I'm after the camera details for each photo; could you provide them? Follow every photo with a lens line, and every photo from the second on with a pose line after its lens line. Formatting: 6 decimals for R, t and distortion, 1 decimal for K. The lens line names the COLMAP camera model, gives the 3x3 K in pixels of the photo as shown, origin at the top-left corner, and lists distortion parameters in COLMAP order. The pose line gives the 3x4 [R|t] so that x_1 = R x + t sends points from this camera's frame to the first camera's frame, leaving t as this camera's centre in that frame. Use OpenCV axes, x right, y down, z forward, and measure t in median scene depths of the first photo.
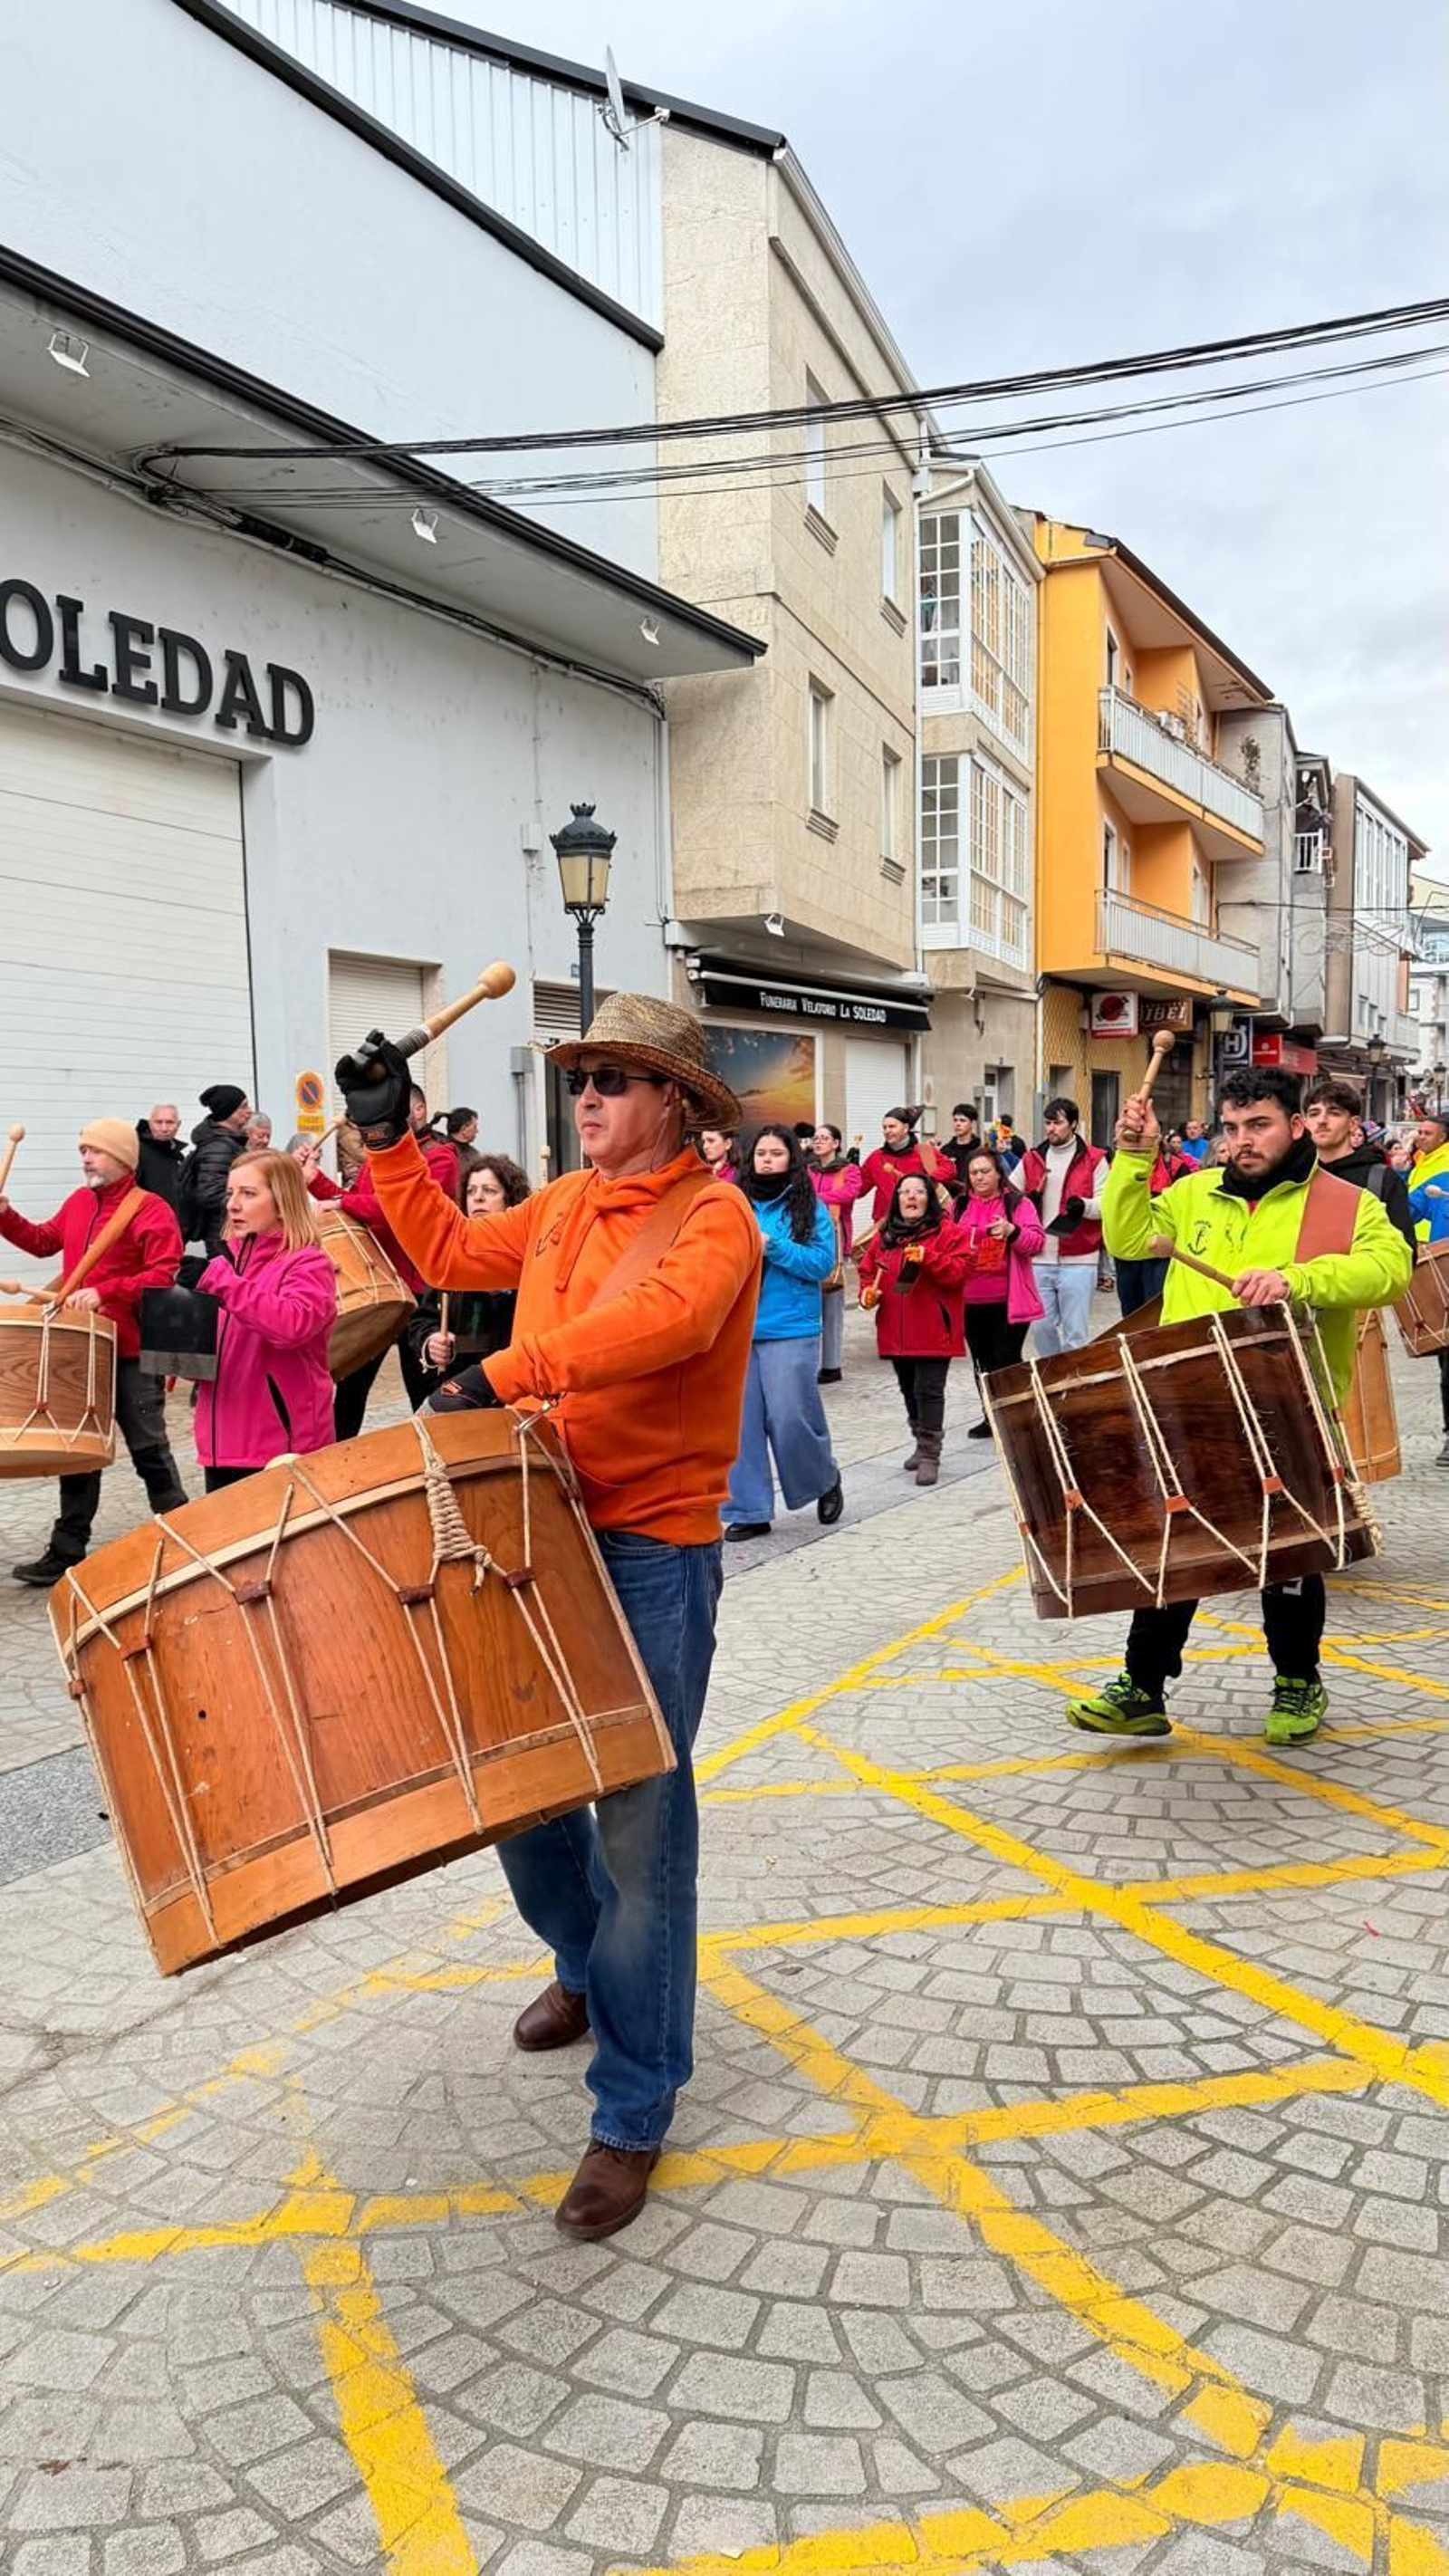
lens RADIAL K [[1884.1, 0, 692.1], [0, 1884.1, 1281.5], [0, 0, 1]] dist [0.096526, -0.136643]
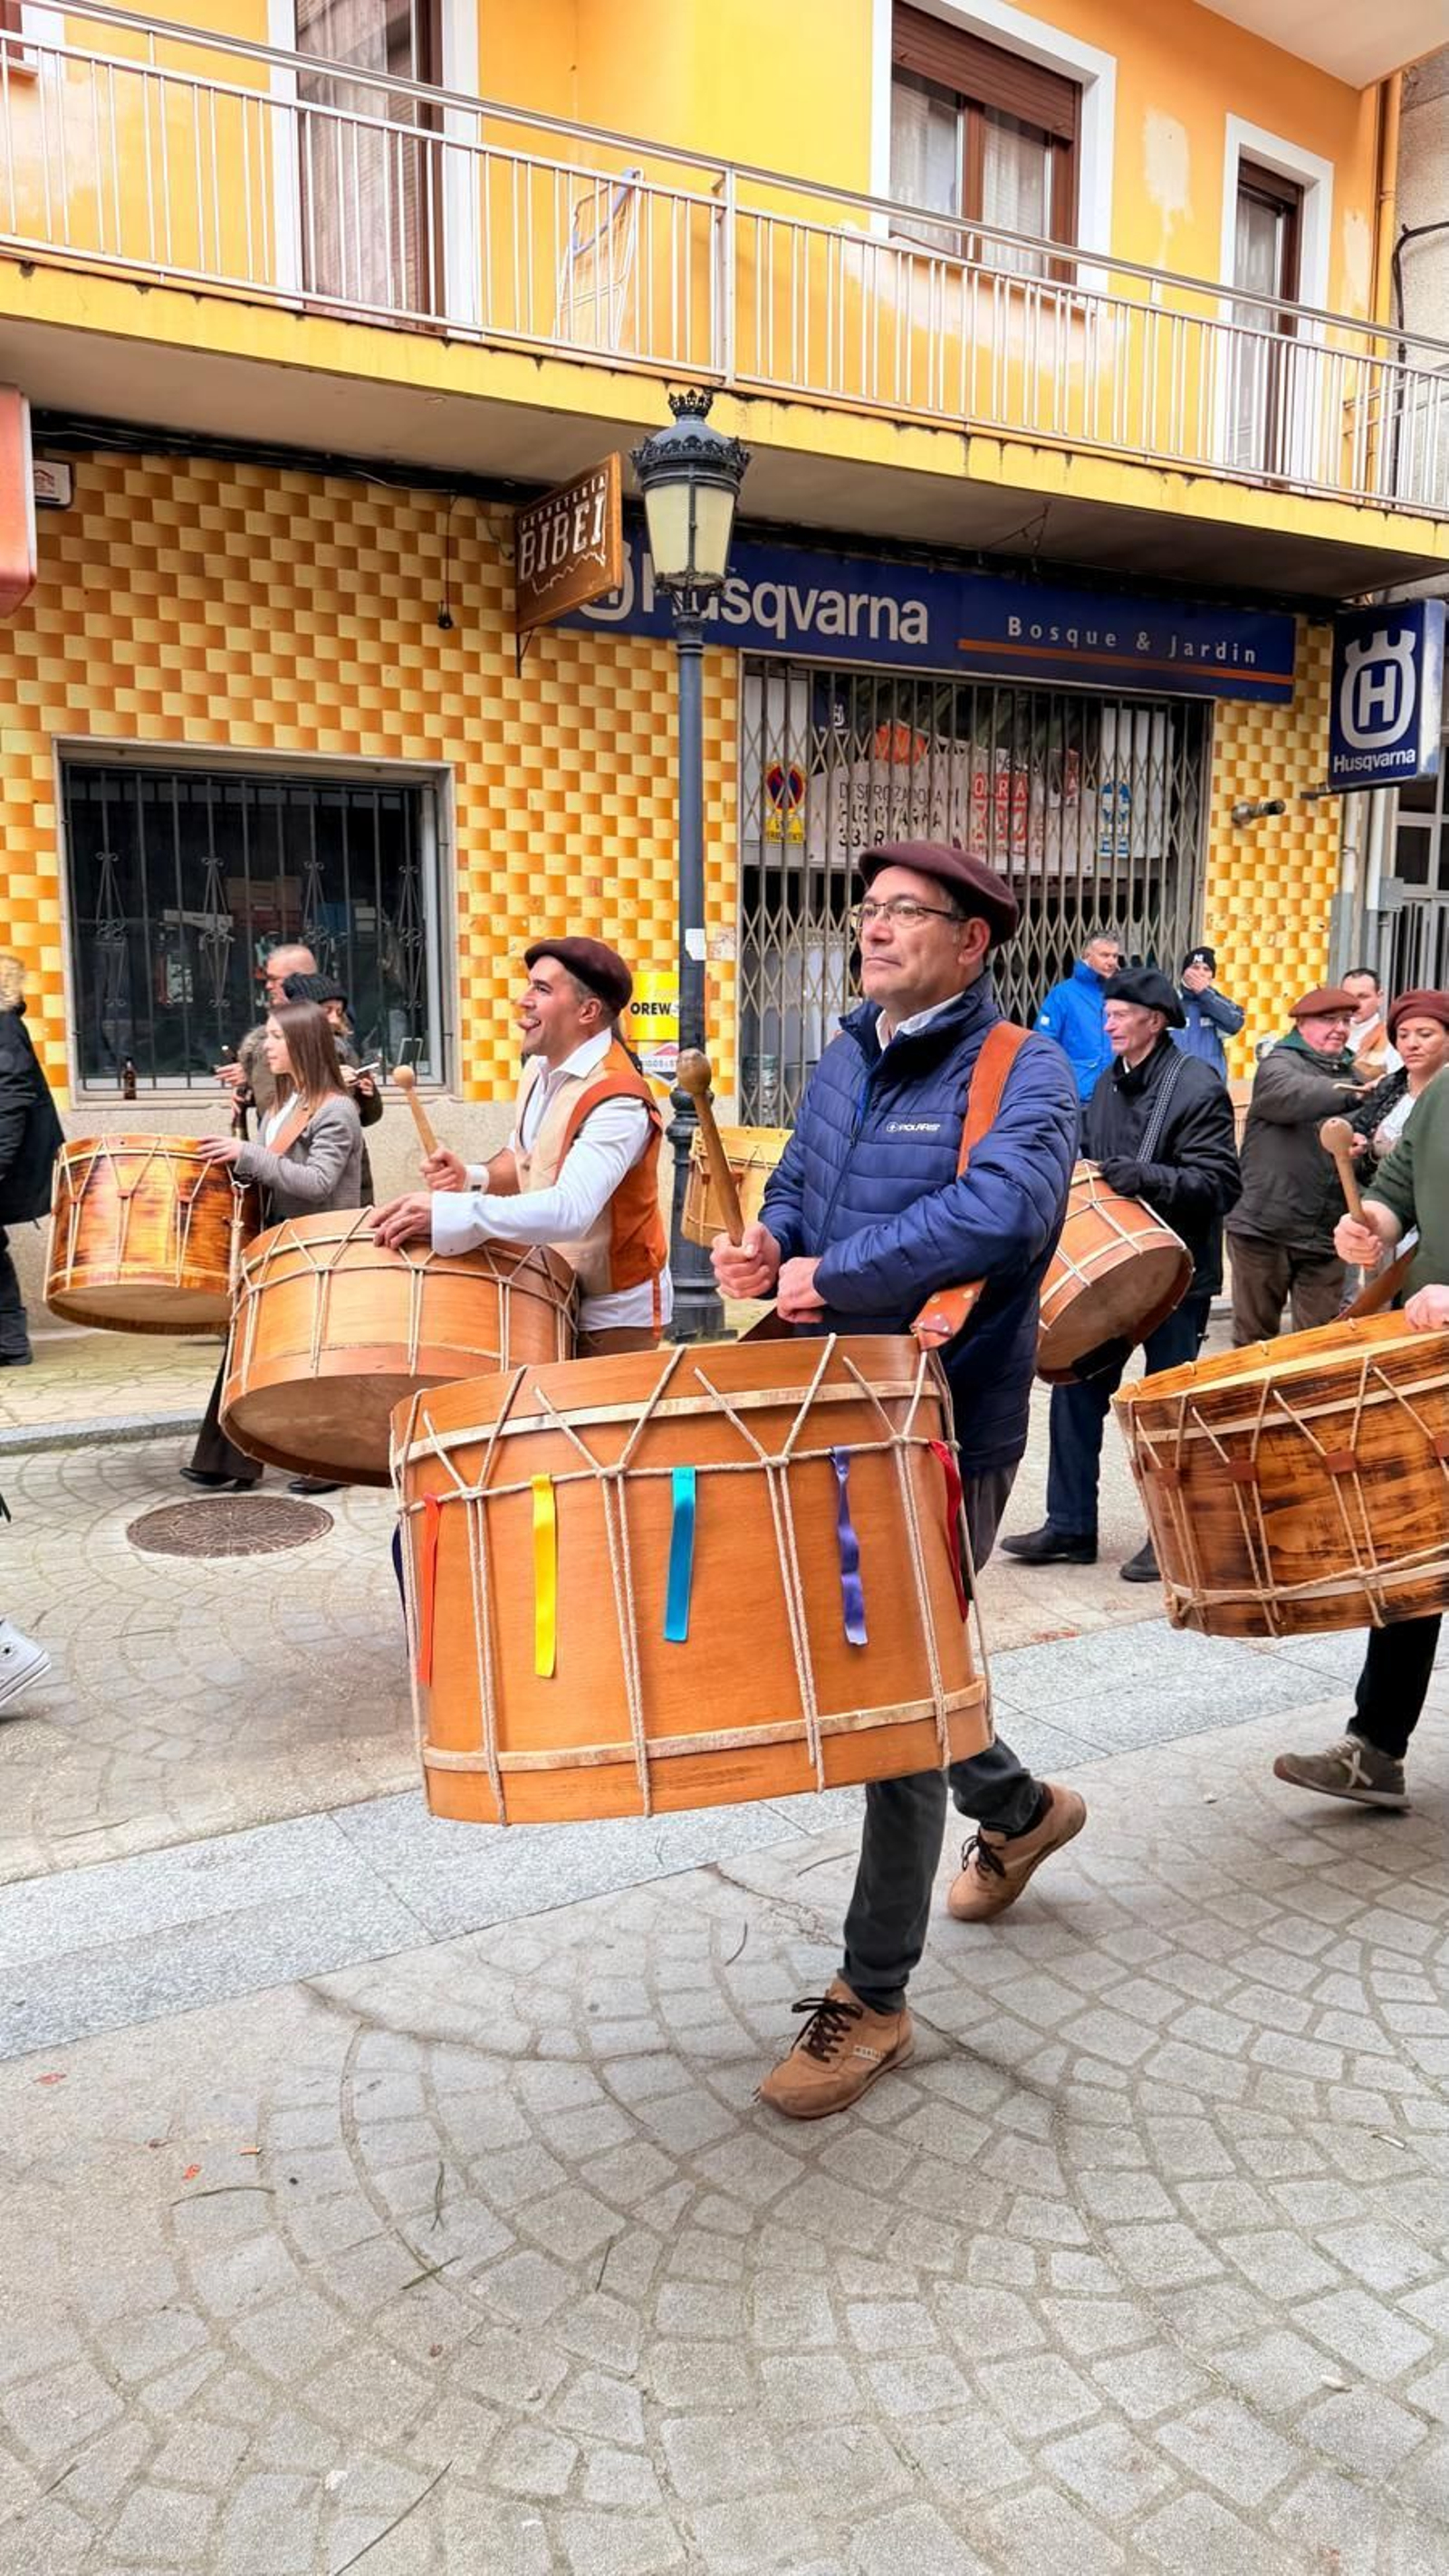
lens RADIAL K [[1909.4, 0, 724.5], [0, 1909.4, 1288.0], [0, 0, 1]] dist [0.042465, -0.044478]
pose [[0.847047, 0.100845, -0.521864, 0.742513], [-0.050520, 0.992666, 0.109822, -0.120585], [0.529112, -0.066660, 0.845930, 1.369313]]
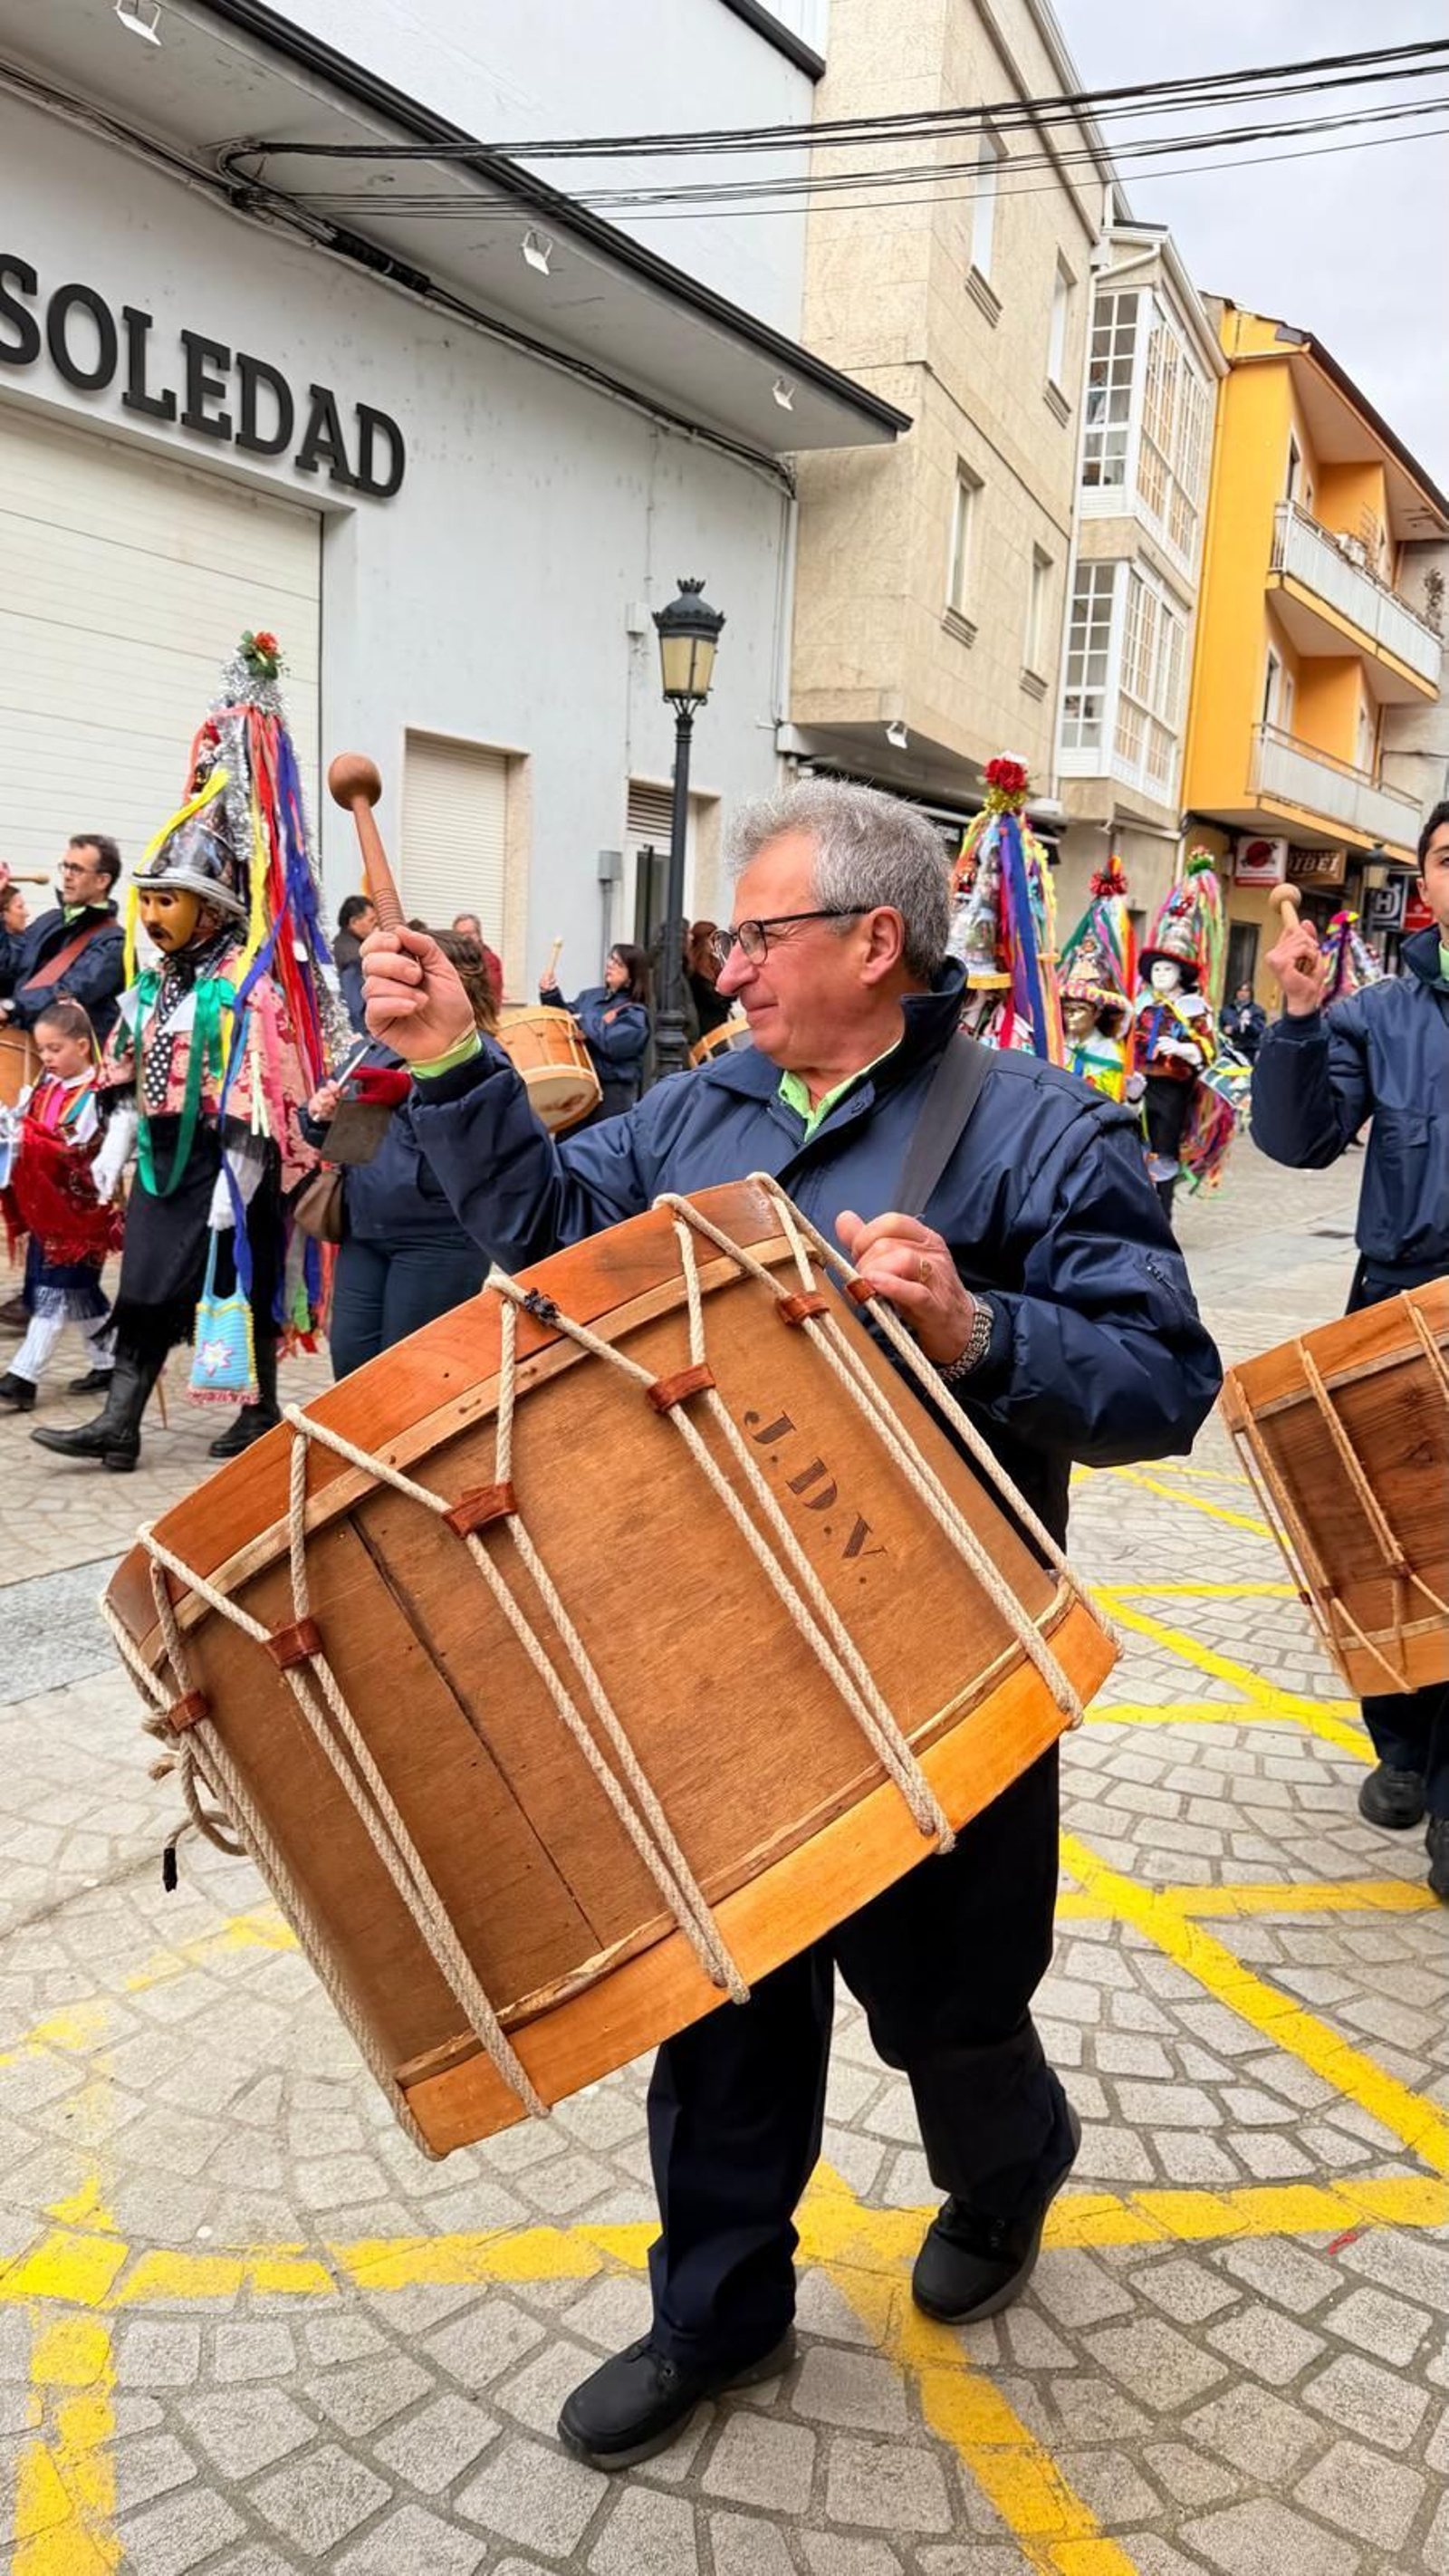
lens RADIAL K [[1911.7, 0, 693.5], [0, 1911.7, 1281.1], [0, 0, 1]] dist [0.019551, -0.008485]
pose [[0.995977, 0.074865, -0.049235, 0.010947], [-0.070287, 0.993556, 0.088916, 0.000061], [0.055575, -0.085098, 0.994821, 0.046324]]
